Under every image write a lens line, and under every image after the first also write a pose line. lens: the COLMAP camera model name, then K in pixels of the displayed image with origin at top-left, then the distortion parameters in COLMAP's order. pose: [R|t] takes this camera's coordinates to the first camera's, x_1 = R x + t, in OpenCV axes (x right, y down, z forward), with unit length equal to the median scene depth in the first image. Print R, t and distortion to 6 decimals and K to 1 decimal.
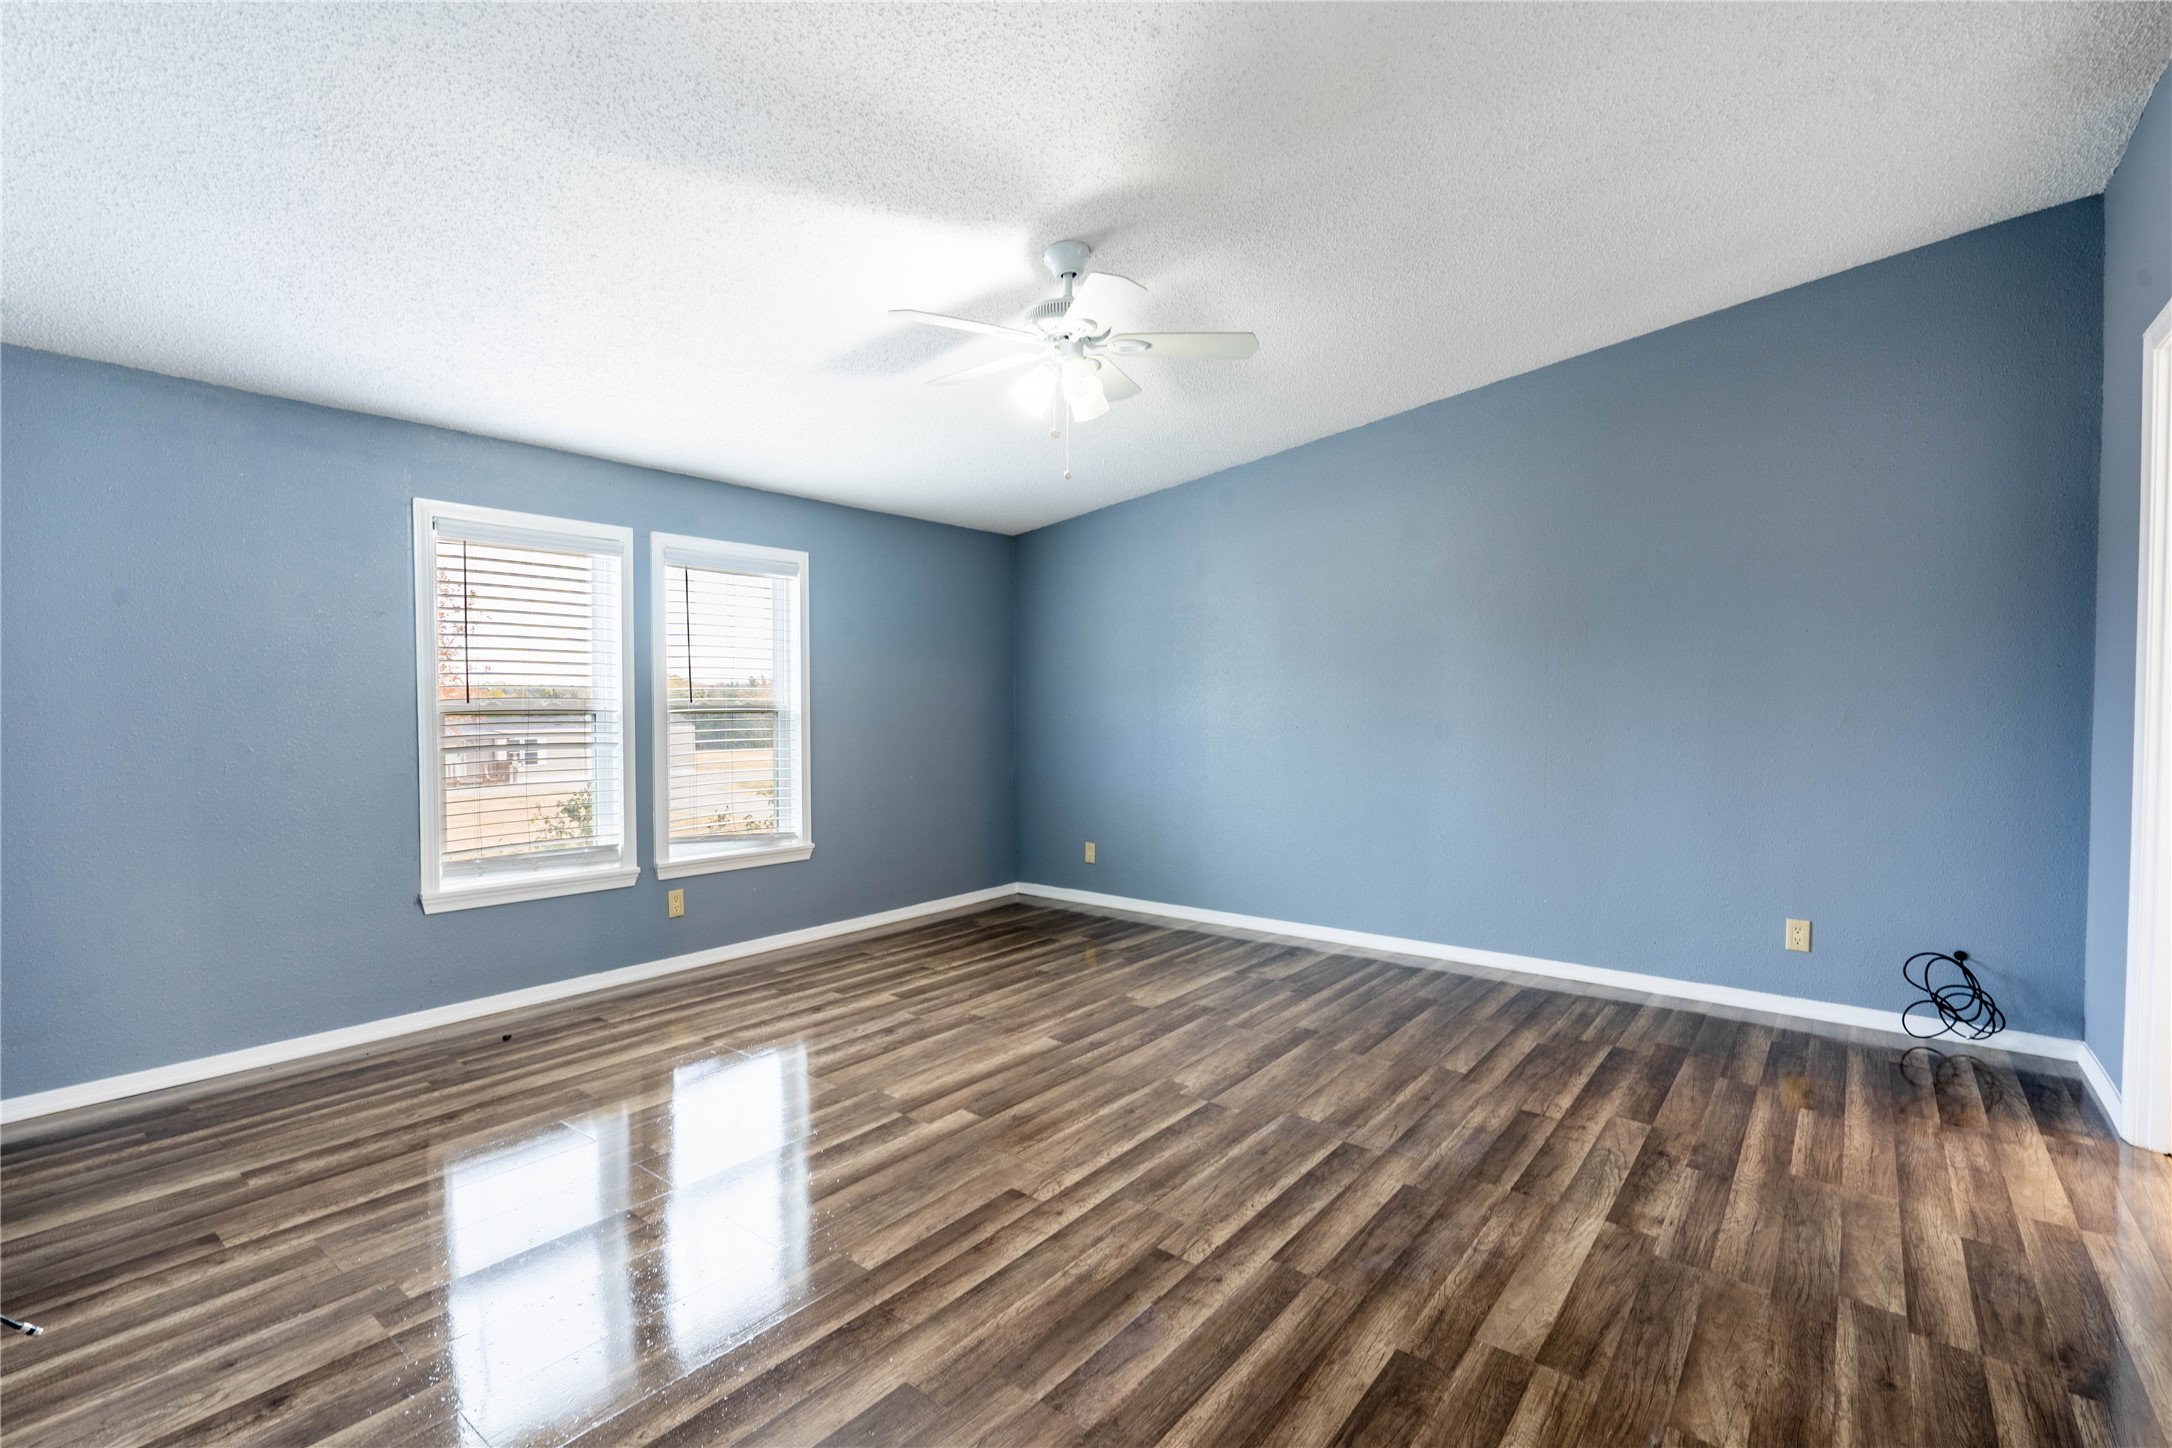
lens RADIAL K [[982.1, 0, 1098.6], [0, 982.1, 729.4], [0, 0, 1]] dist [-0.002064, 0.000263]
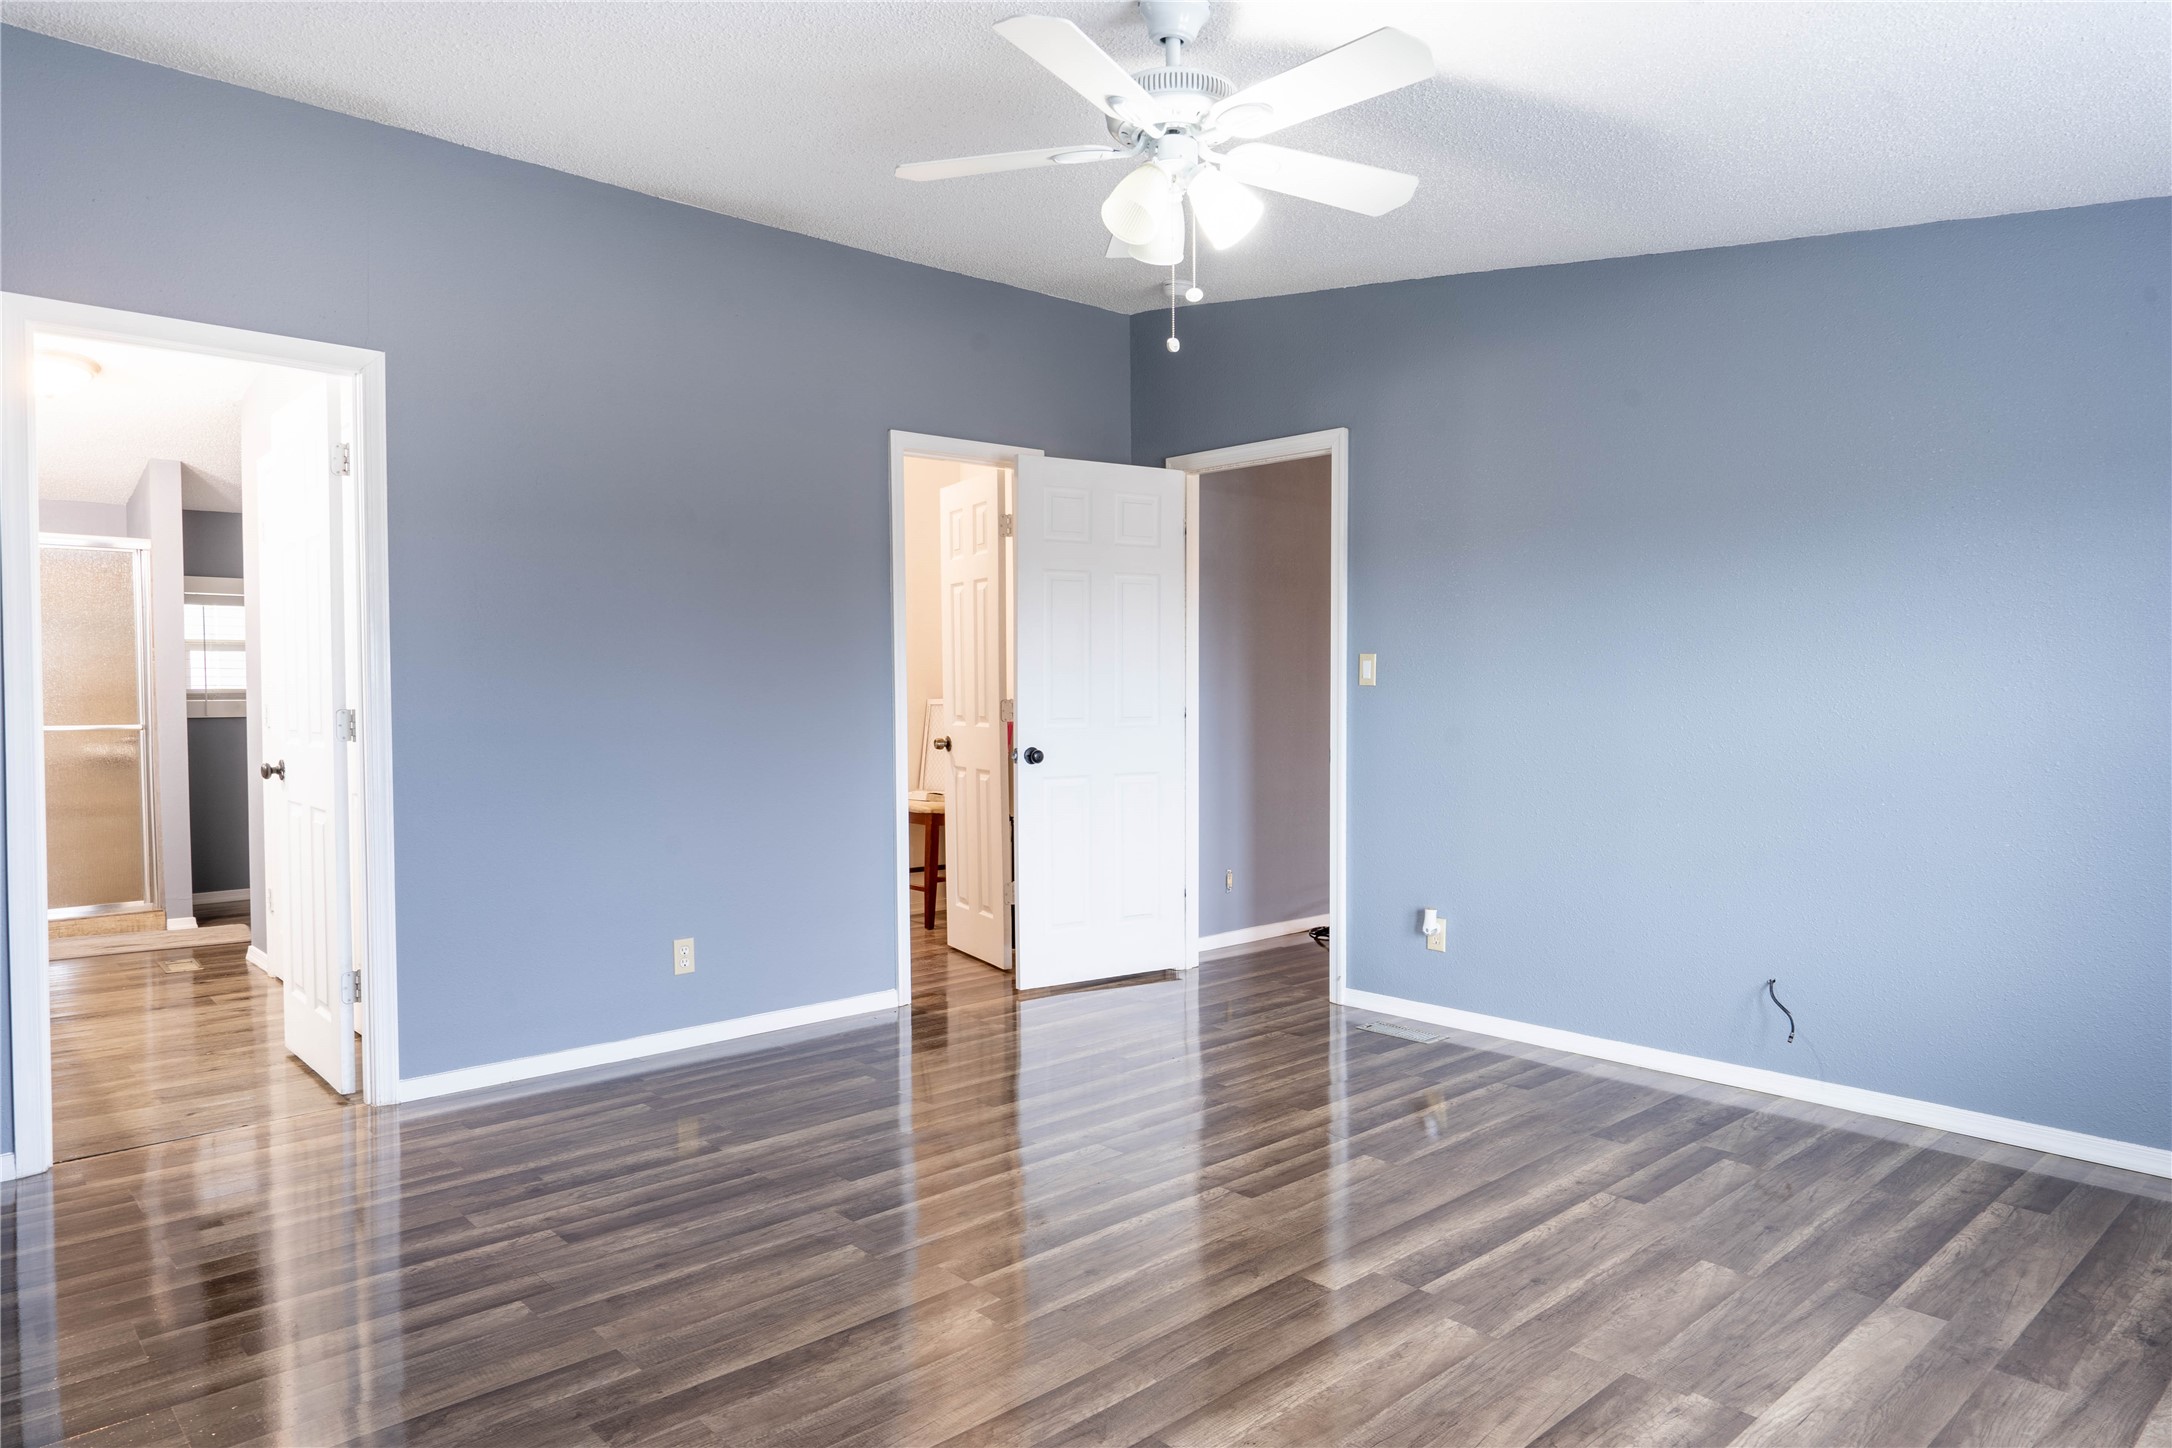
lens RADIAL K [[1341.3, 0, 1093.9], [0, 1341.3, 682.6], [0, 0, 1]] dist [0.004644, 0.000440]
pose [[-0.986183, 0.005588, 0.165563, -0.129723], [0.008944, 0.999769, 0.019530, -0.050848], [-0.165415, 0.020741, -0.986006, 1.913822]]
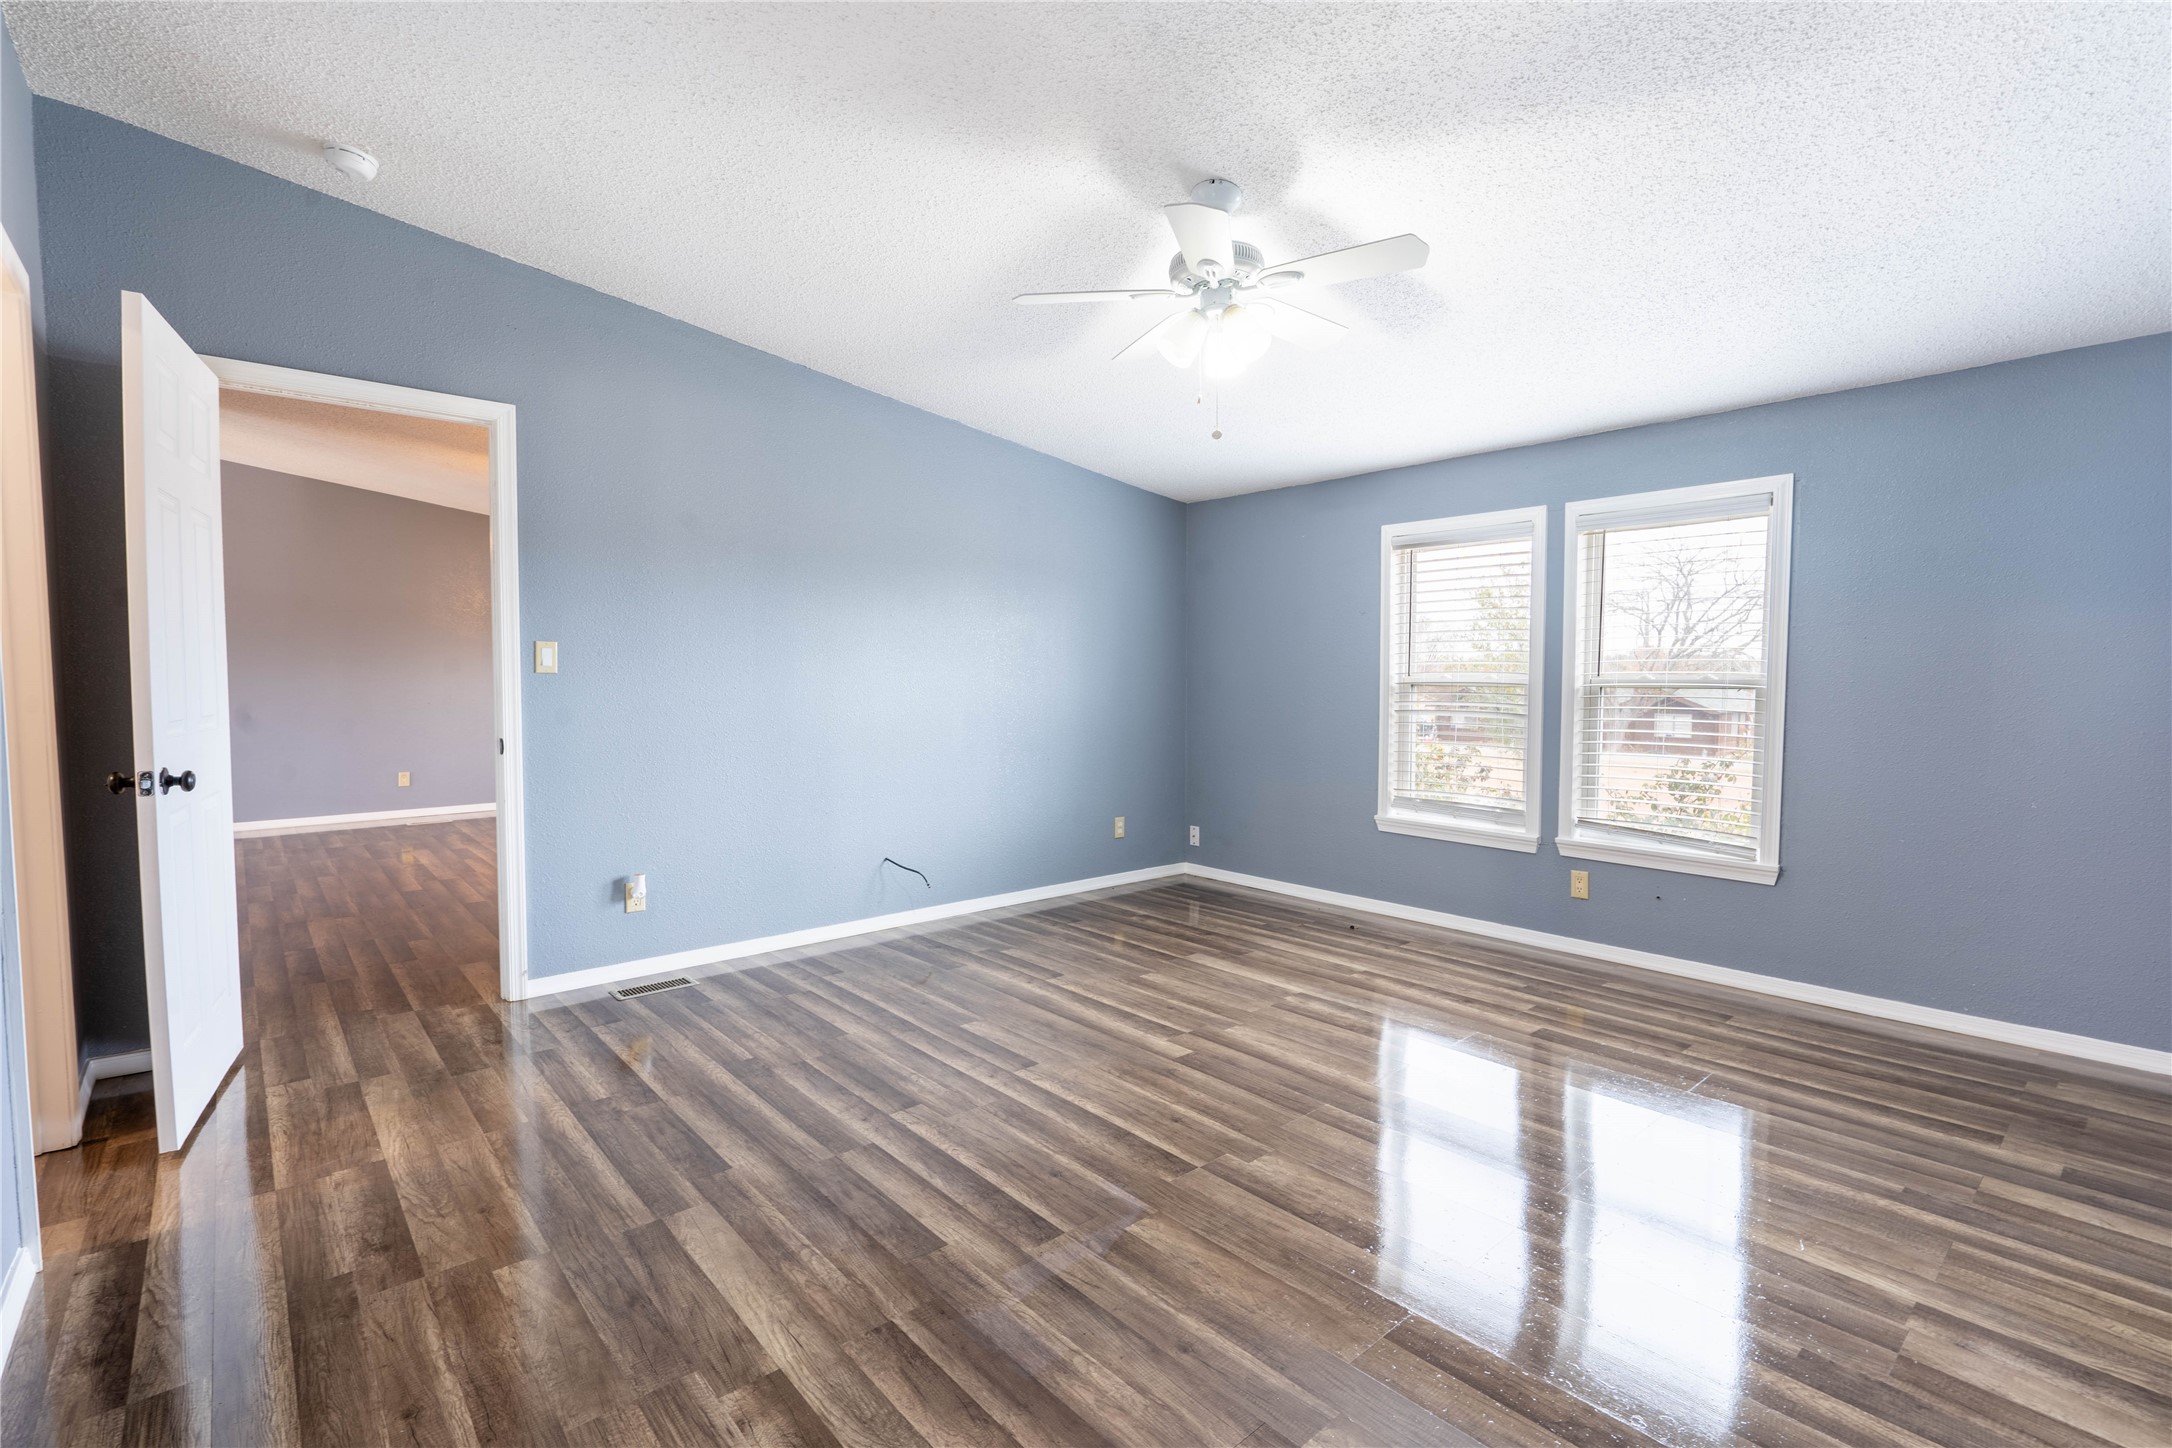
lens RADIAL K [[982.1, 0, 1071.3], [0, 982.1, 730.6], [0, 0, 1]] dist [-0.002064, 0.000263]
pose [[-0.196498, 0.056620, -0.978868, 0.927460], [-0.025426, 0.997701, 0.062813, -0.033688], [0.980175, 0.037232, -0.194606, 1.056140]]
